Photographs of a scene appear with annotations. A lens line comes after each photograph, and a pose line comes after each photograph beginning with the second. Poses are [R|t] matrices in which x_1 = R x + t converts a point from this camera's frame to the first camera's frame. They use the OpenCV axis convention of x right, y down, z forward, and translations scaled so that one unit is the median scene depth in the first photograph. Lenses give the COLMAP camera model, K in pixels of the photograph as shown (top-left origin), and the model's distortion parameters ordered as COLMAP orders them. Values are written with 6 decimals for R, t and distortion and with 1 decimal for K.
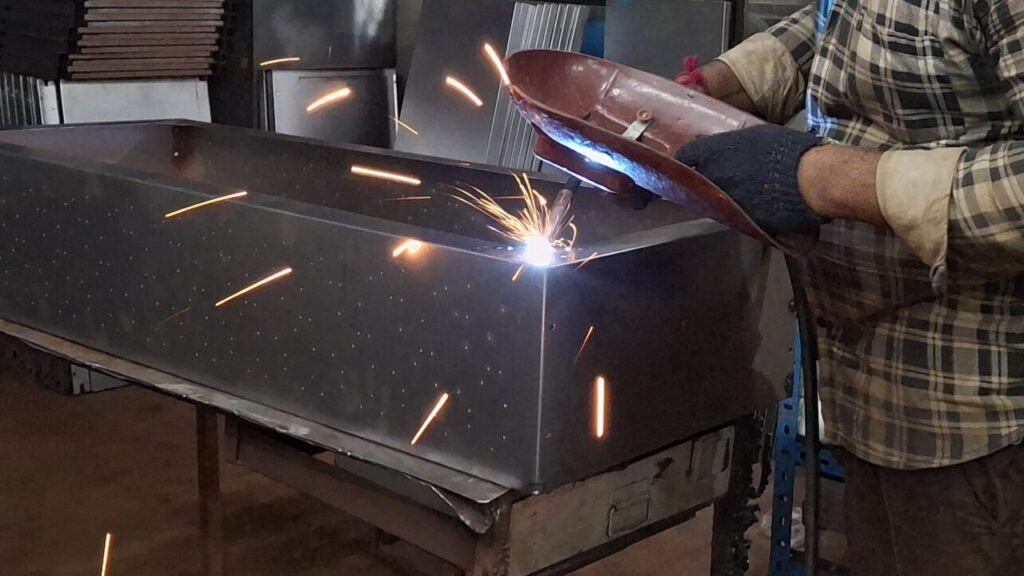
lens RADIAL K [[779.3, 0, 512.0], [0, 779.3, 288.0], [0, 0, 1]] dist [0.061524, -0.000060]
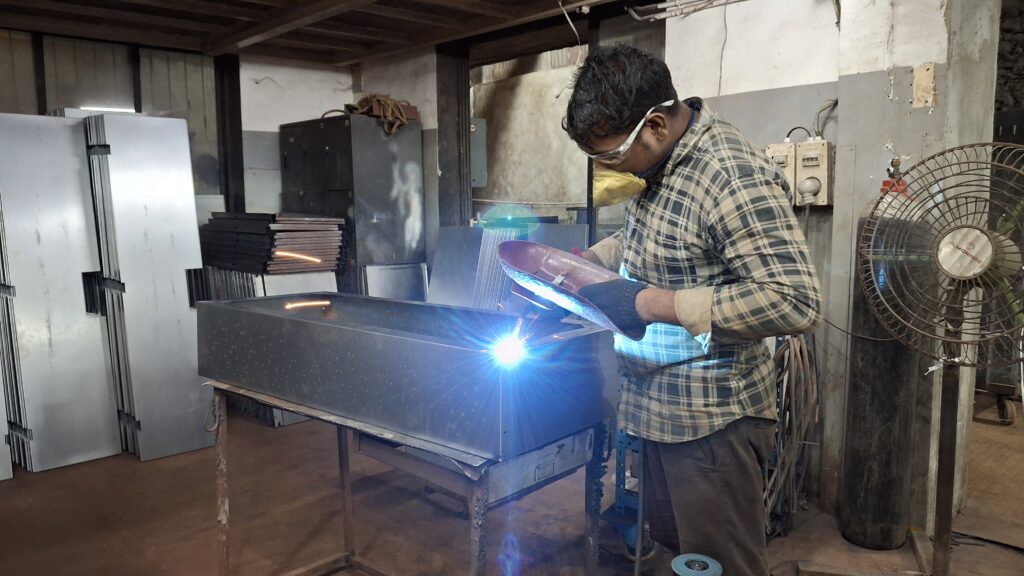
lens RADIAL K [[761.1, 0, 512.0], [0, 761.1, 288.0], [0, 0, 1]] dist [-0.121679, -0.000231]
pose [[0.999019, -0.036450, 0.025164, 0.026007], [0.039439, 0.990618, -0.130844, 0.060755], [-0.020159, 0.131708, 0.991084, -1.060278]]
